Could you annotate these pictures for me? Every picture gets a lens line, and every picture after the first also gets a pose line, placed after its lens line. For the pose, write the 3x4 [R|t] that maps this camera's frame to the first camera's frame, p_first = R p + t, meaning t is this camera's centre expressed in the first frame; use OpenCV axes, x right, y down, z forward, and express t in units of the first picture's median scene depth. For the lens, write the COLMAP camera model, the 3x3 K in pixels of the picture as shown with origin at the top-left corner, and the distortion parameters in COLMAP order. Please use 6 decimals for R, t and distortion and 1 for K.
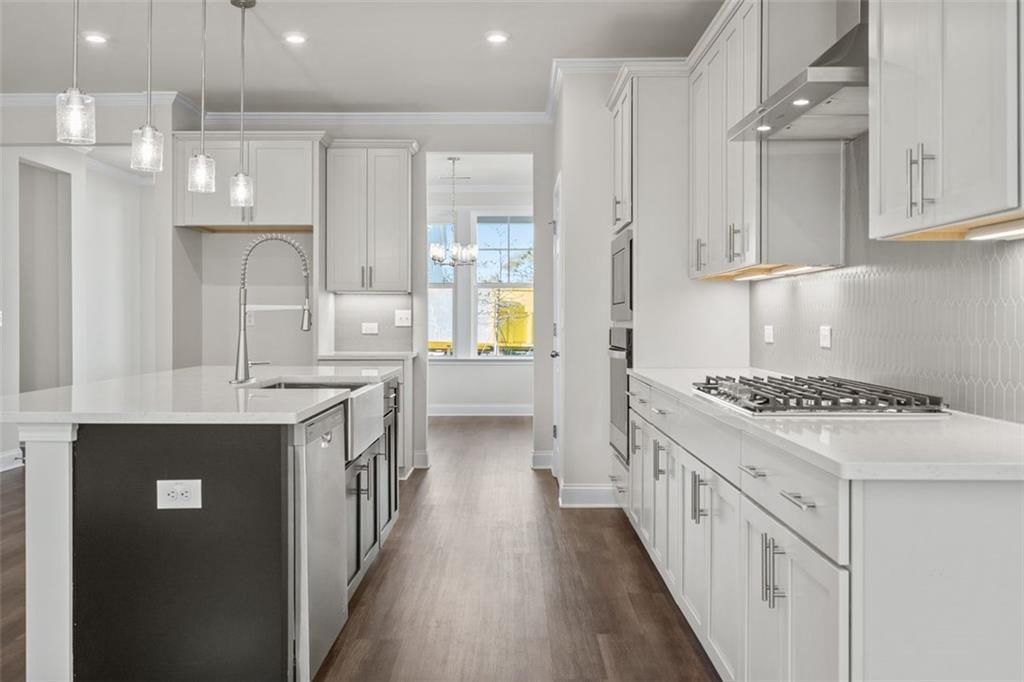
lens RADIAL K [[936.0, 0, 512.8], [0, 936.0, 316.8], [0, 0, 1]] dist [0.004548, 0.000000]
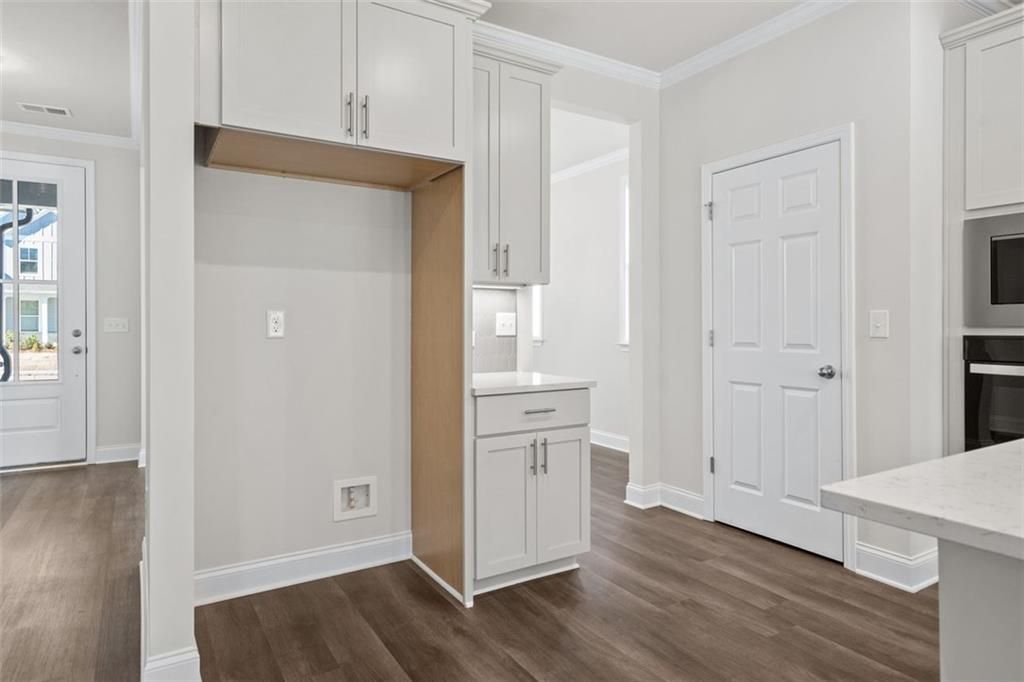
lens RADIAL K [[603.3, 0, 510.5], [0, 603.3, 324.2], [0, 0, 1]] dist [0.007016, 0.002696]
pose [[0.844066, -0.001395, 0.536238, -0.491288], [0.000800, 0.999999, 0.001342, 0.001209], [-0.536239, -0.000704, 0.844066, 0.846006]]
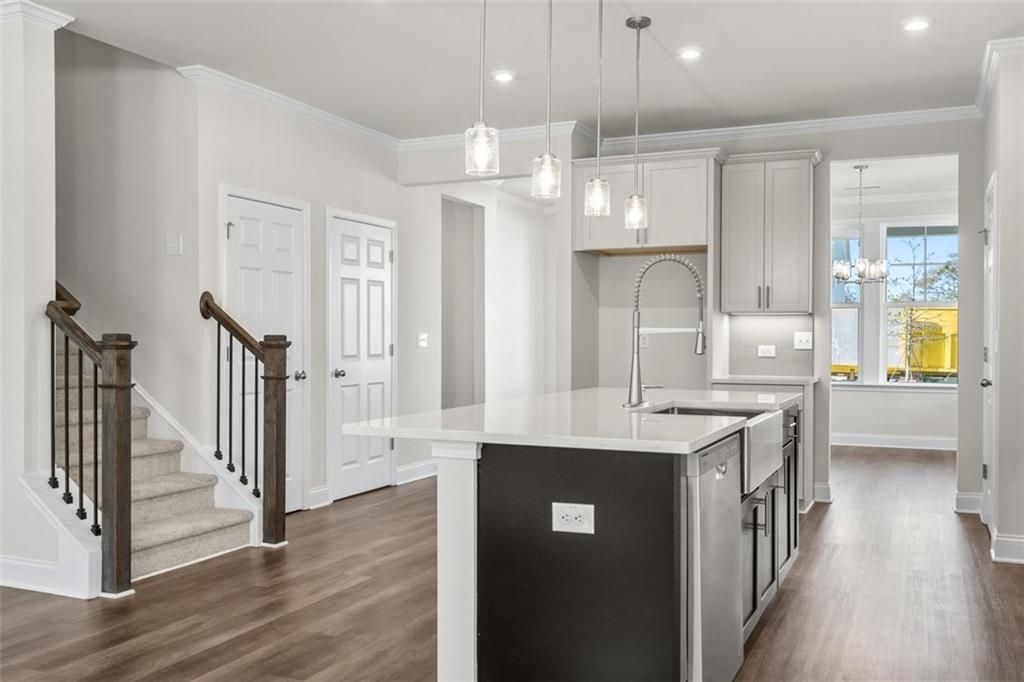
lens RADIAL K [[936.0, 0, 506.0], [0, 936.0, 345.4], [0, 0, 1]] dist [0.004548, 0.000000]
pose [[0.912470, 0.004787, -0.409116, -0.006809], [-0.001610, 0.999966, 0.008110, -0.001421], [0.409141, -0.006741, 0.912446, 0.030548]]
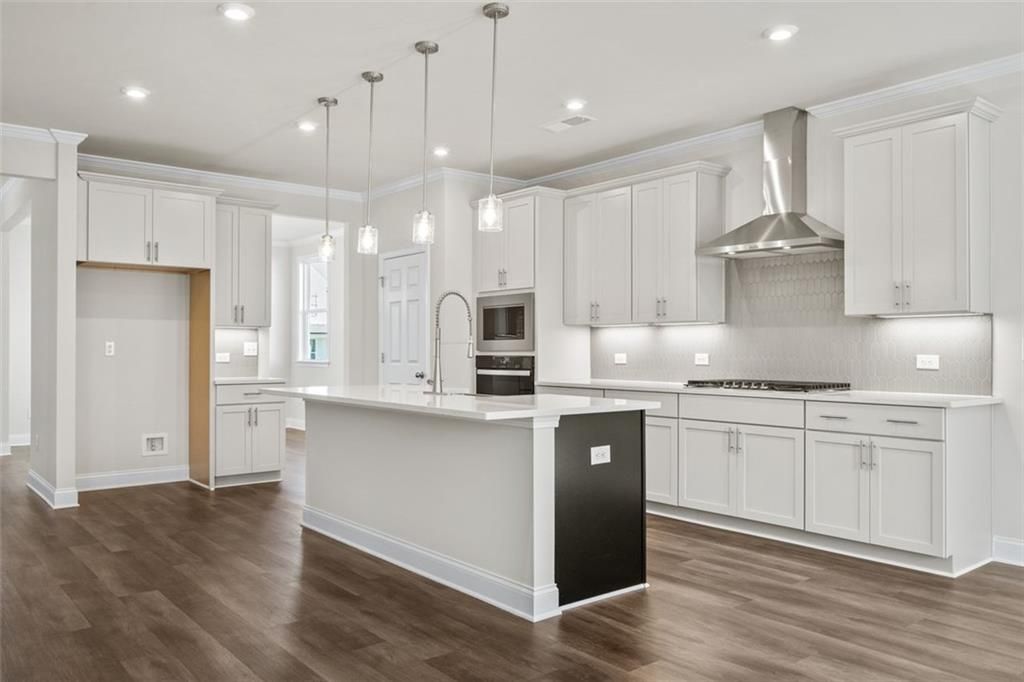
lens RADIAL K [[783.3, 0, 511.7], [0, 783.3, 344.5], [0, 0, 1]] dist [-0.005531, 0.007322]
pose [[0.771281, 0.005514, 0.636470, -0.685138], [-0.002173, 0.999979, -0.006030, 0.001360], [-0.636491, 0.003268, 0.771278, 0.015425]]
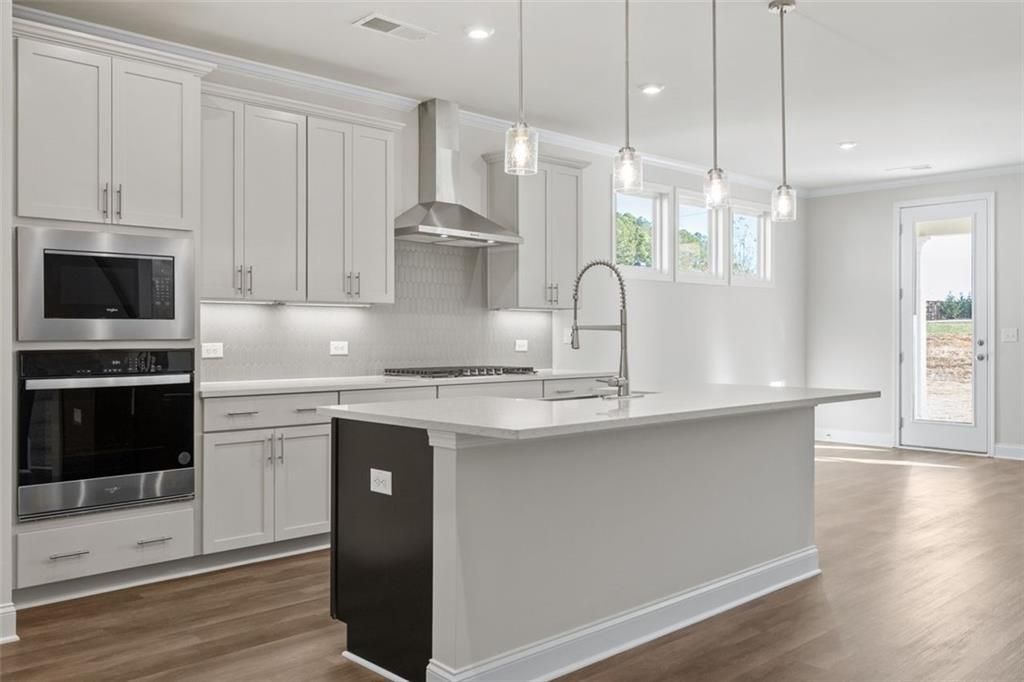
lens RADIAL K [[874.6, 0, 517.4], [0, 874.6, 308.5], [0, 0, 1]] dist [0.009943, -0.006670]
pose [[-0.706654, 0.025512, 0.707099, -0.649976], [0.002401, 0.999430, -0.033660, 0.003280], [-0.707555, -0.022088, -0.706313, 1.287607]]
